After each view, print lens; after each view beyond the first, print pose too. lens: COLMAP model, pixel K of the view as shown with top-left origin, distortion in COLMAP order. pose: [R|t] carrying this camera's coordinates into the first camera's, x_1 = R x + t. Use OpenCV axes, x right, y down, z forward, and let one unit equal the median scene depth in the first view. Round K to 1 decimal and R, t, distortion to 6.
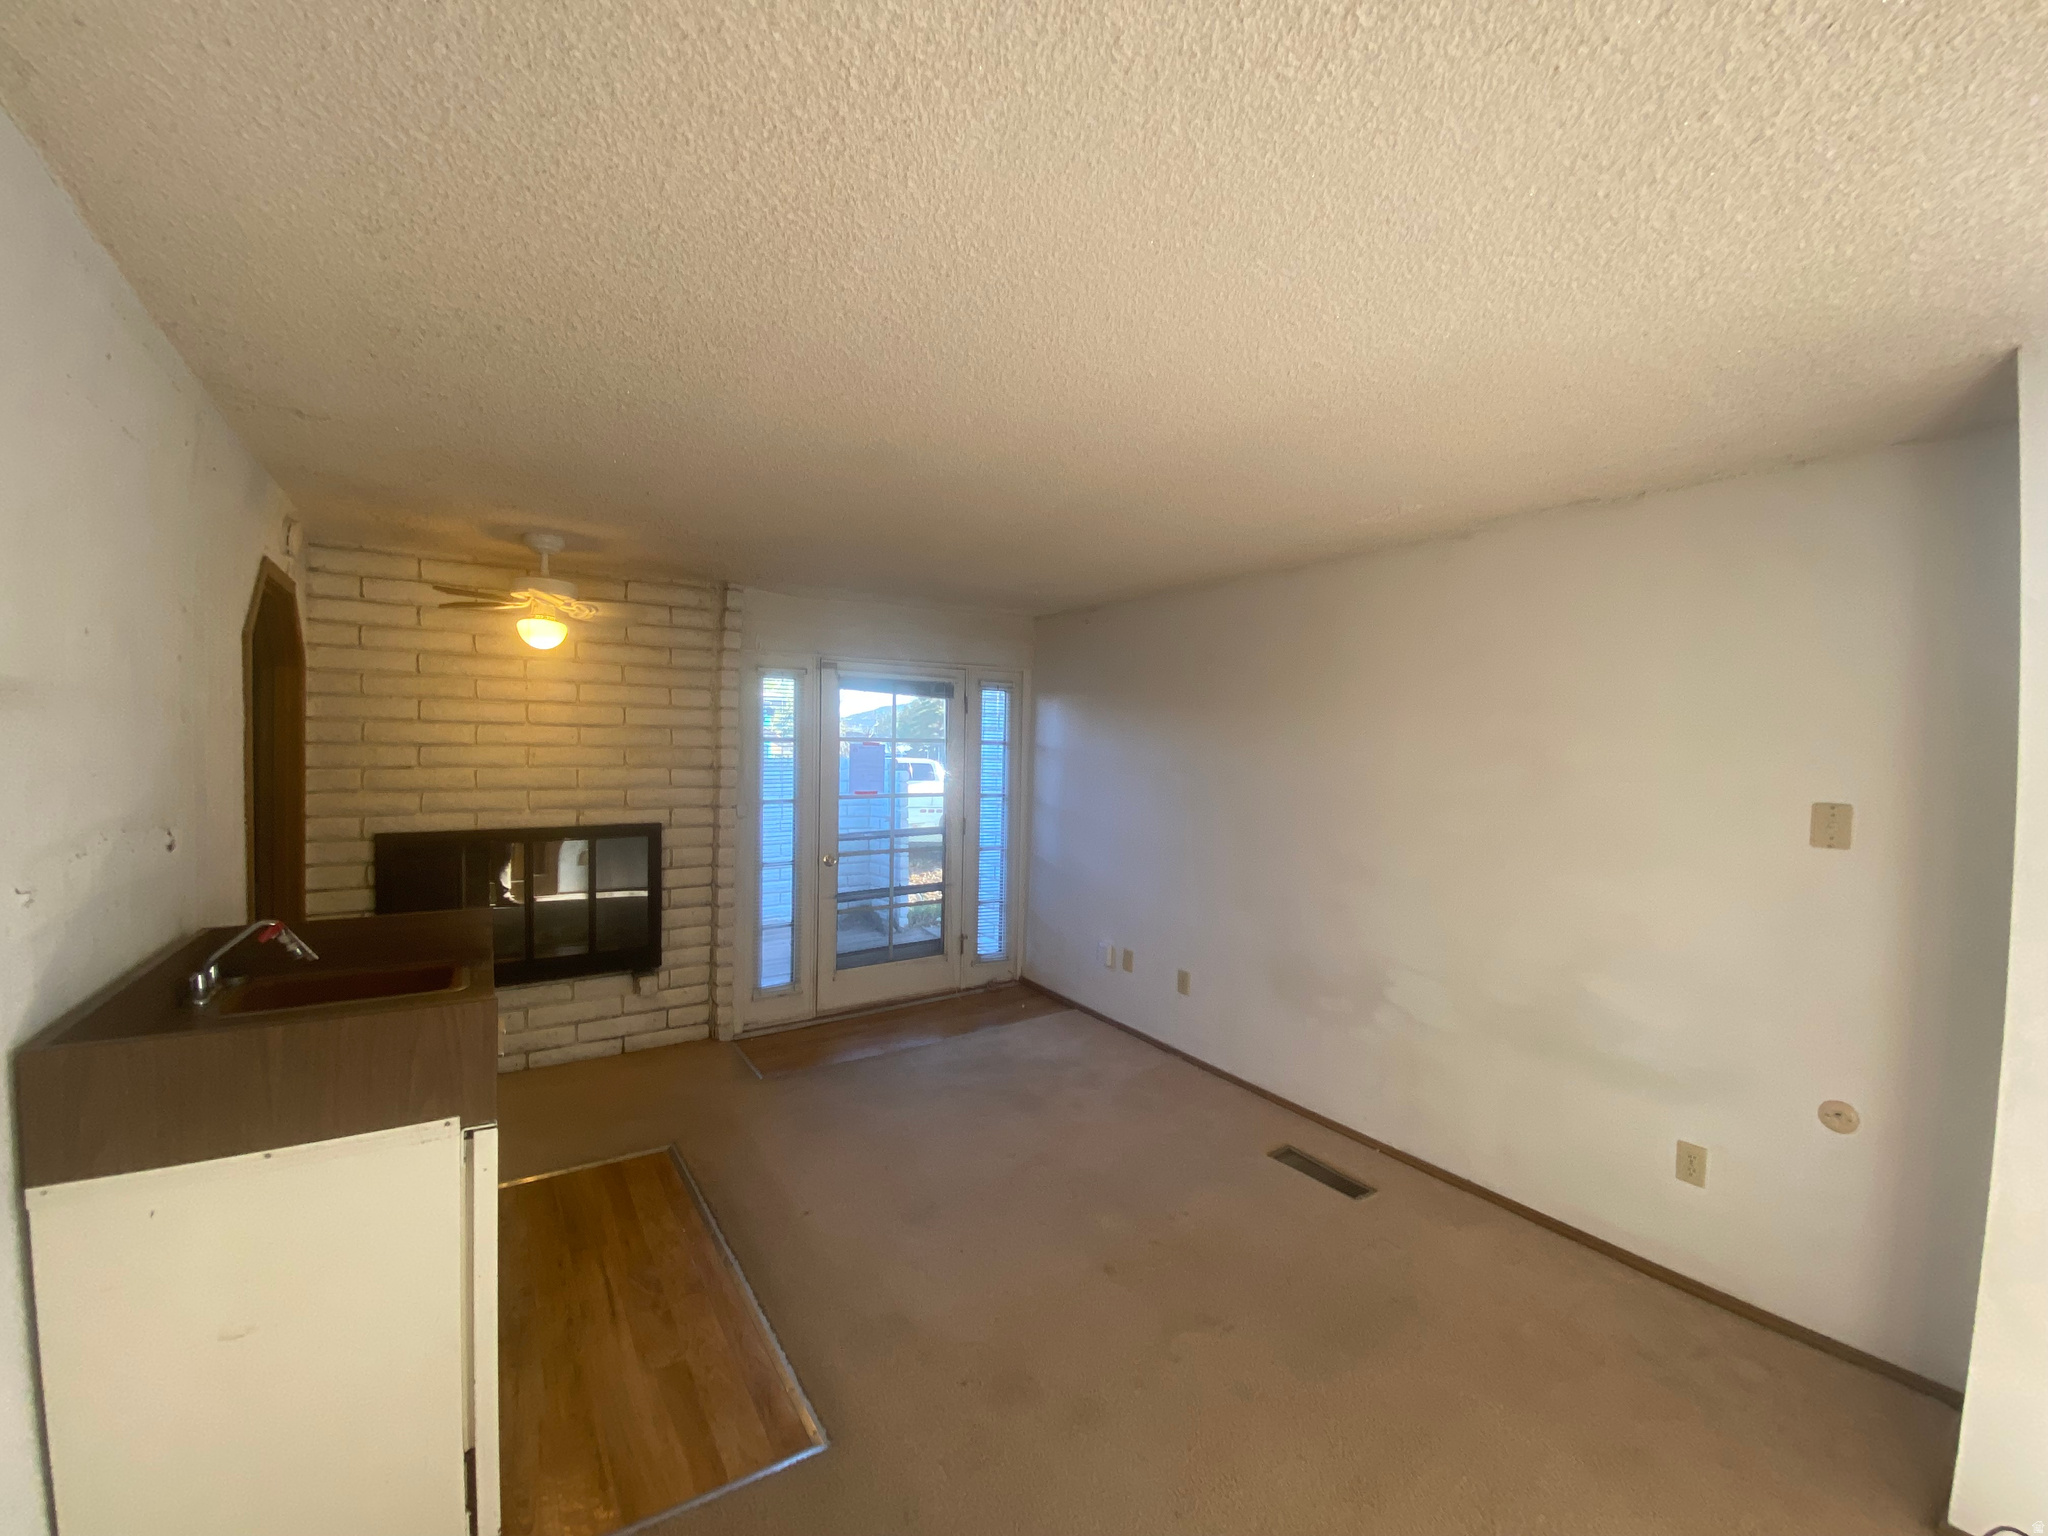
lens RADIAL K [[819.4, 0, 1008.2], [0, 819.4, 775.1], [0, 0, 1]] dist [-0.006063, -0.011857]
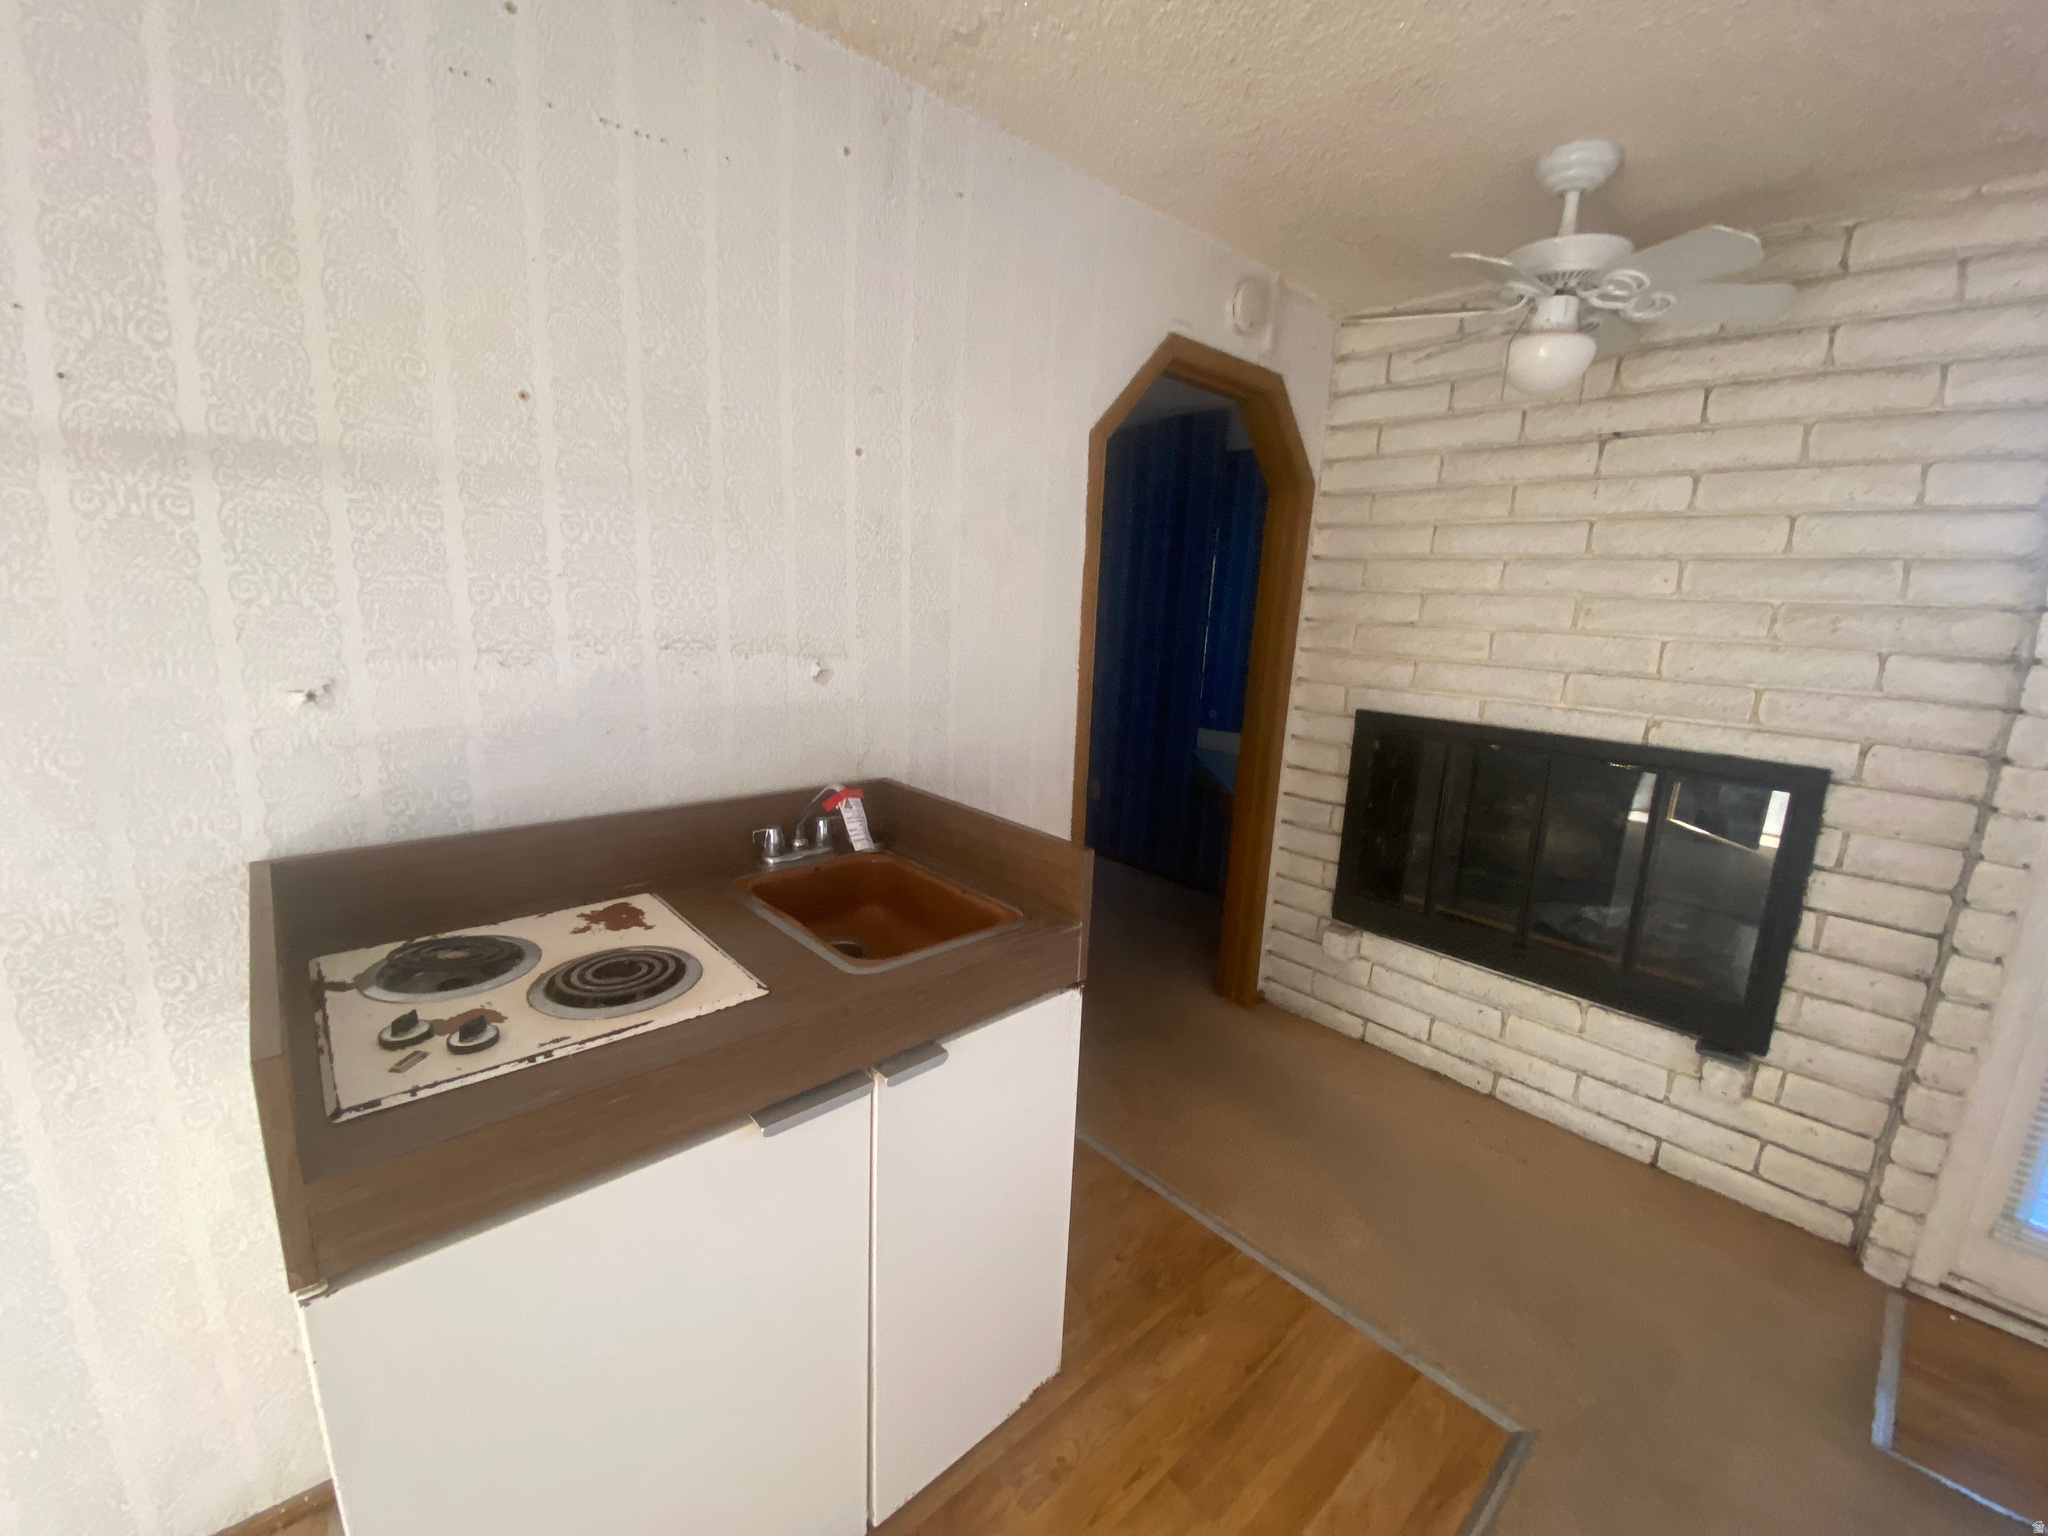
lens RADIAL K [[819.4, 0, 1036.9], [0, 819.4, 776.5], [0, 0, 1]] dist [-0.006063, -0.011857]
pose [[0.168383, 0.198752, -0.965477, -0.065053], [-0.072150, 0.979319, 0.189018, 0.007536], [0.983078, 0.037832, 0.179241, 0.495801]]
